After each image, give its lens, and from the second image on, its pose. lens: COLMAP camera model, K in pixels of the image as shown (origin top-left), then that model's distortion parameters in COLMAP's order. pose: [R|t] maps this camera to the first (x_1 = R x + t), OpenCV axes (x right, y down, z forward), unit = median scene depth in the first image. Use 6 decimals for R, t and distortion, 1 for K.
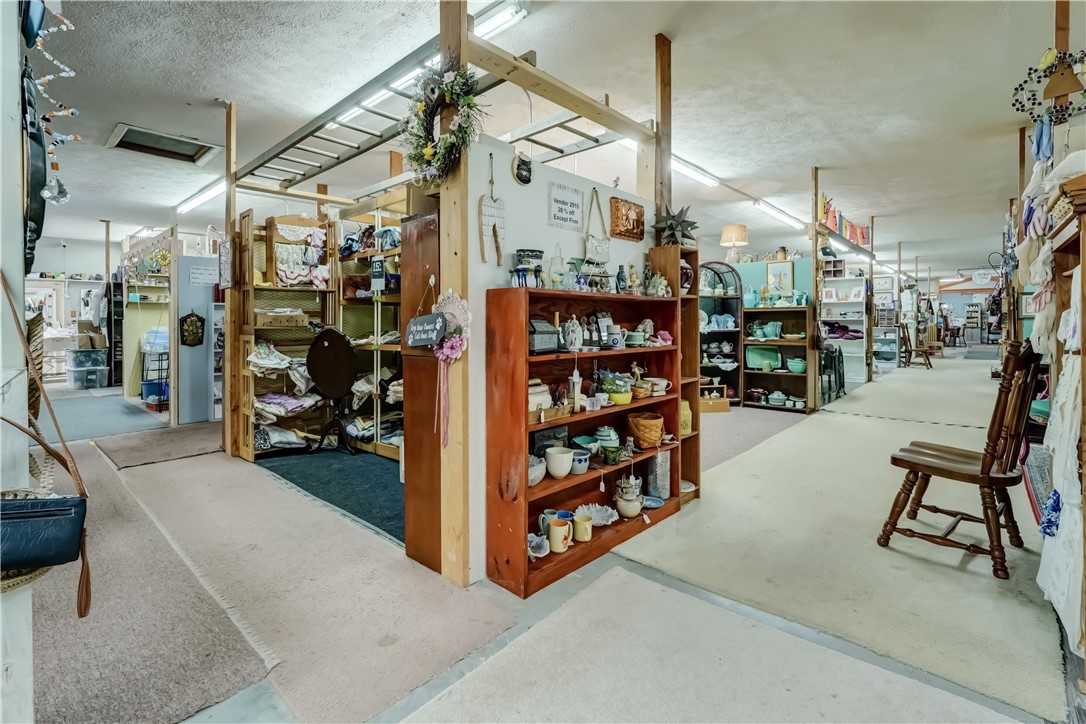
lens RADIAL K [[496.9, 0, 543.5], [0, 496.9, 326.8], [0, 0, 1]] dist [-0.002057, -0.000097]
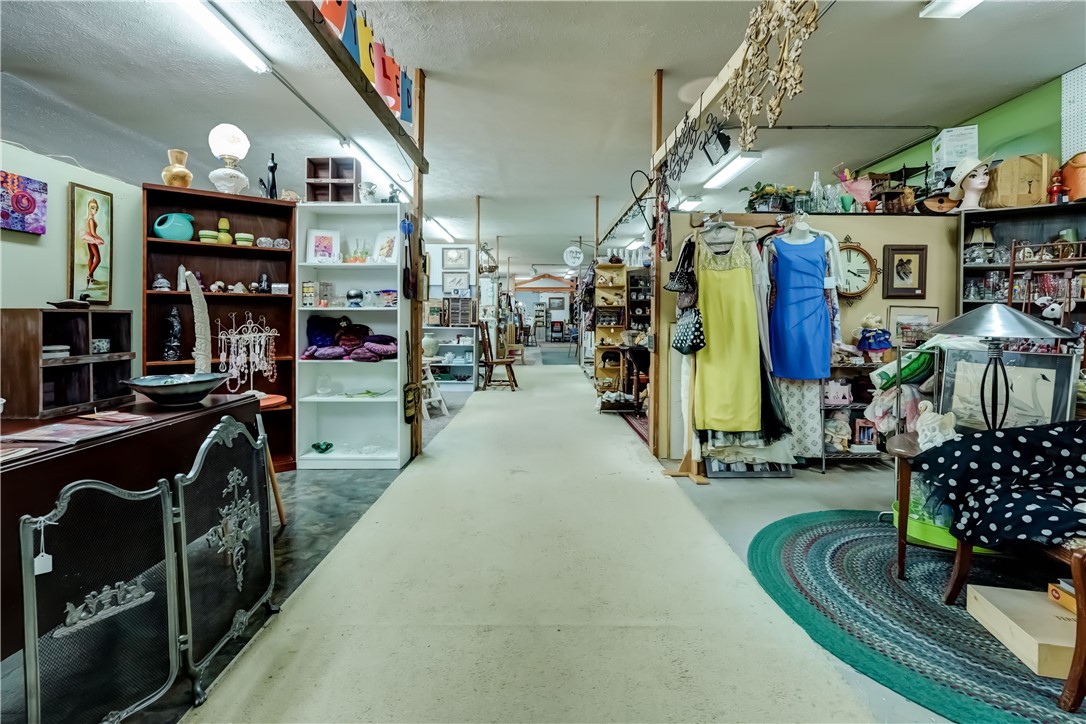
lens RADIAL K [[496.9, 0, 543.5], [0, 496.9, 326.8], [0, 0, 1]] dist [-0.002057, -0.000097]
pose [[0.736403, -0.001149, 0.676542, 0.339147], [-0.001880, 0.999991, 0.003745, -0.002107], [-0.676540, -0.004030, 0.736395, 0.460520]]
